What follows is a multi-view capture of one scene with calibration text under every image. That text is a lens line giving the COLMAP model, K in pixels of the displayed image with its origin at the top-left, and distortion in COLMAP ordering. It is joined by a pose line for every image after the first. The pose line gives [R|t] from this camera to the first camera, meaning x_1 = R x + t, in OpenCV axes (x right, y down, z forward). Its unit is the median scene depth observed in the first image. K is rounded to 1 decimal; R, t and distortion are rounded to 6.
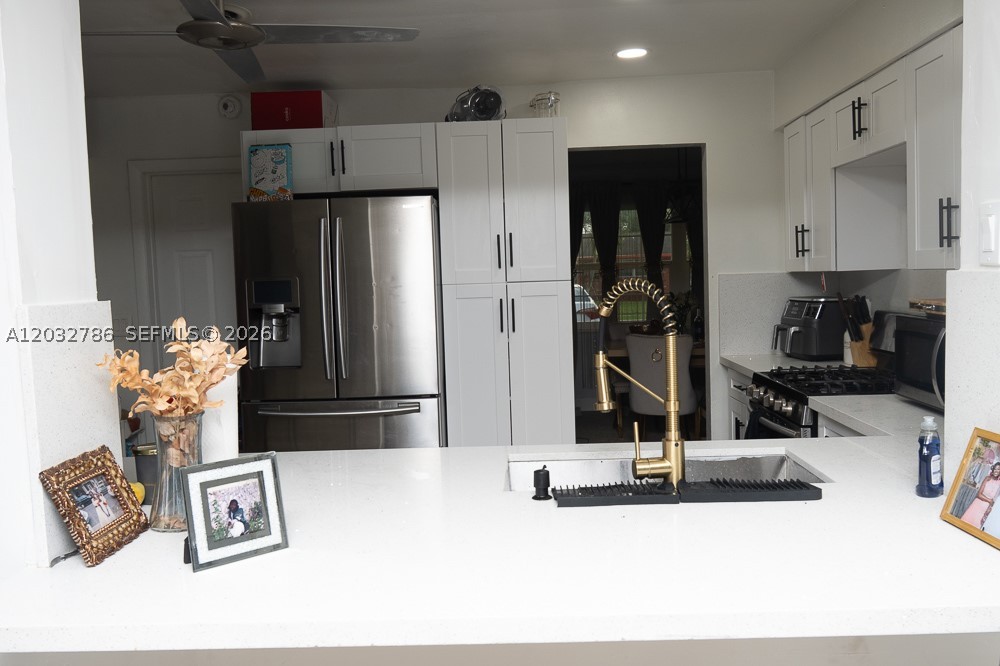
lens RADIAL K [[837.3, 0, 500.0], [0, 837.3, 333.0], [0, 0, 1]] dist [-0.002157, -0.001475]
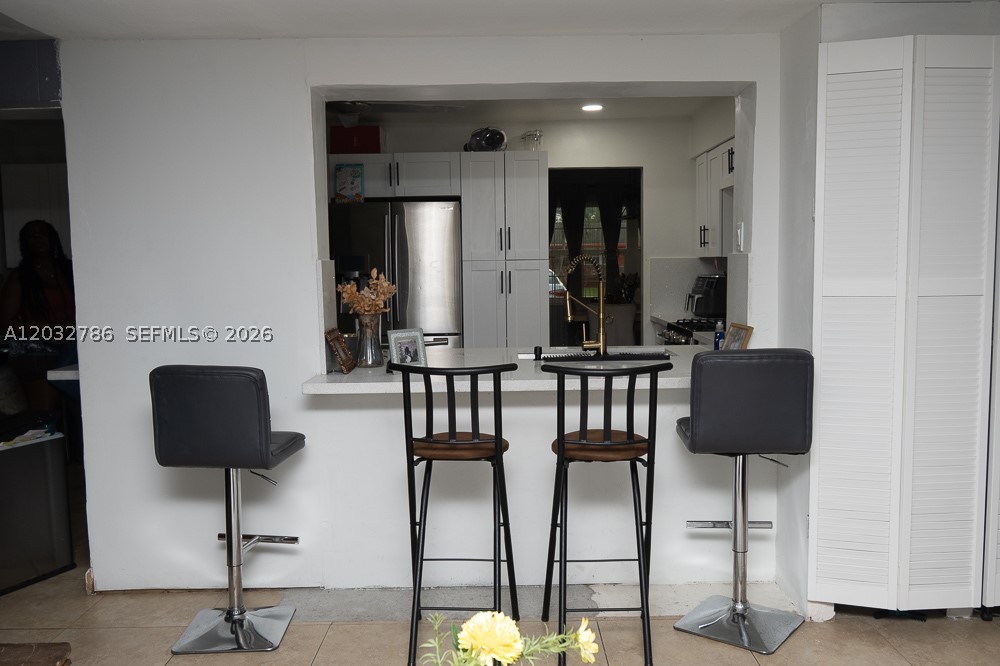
lens RADIAL K [[837.3, 0, 500.0], [0, 837.3, 333.0], [0, 0, 1]] dist [-0.002157, -0.001475]
pose [[0.999118, 0.016090, 0.038787, -0.058159], [-0.016700, 0.999741, 0.015445, 0.046445], [-0.038528, -0.016079, 0.999128, -0.493853]]
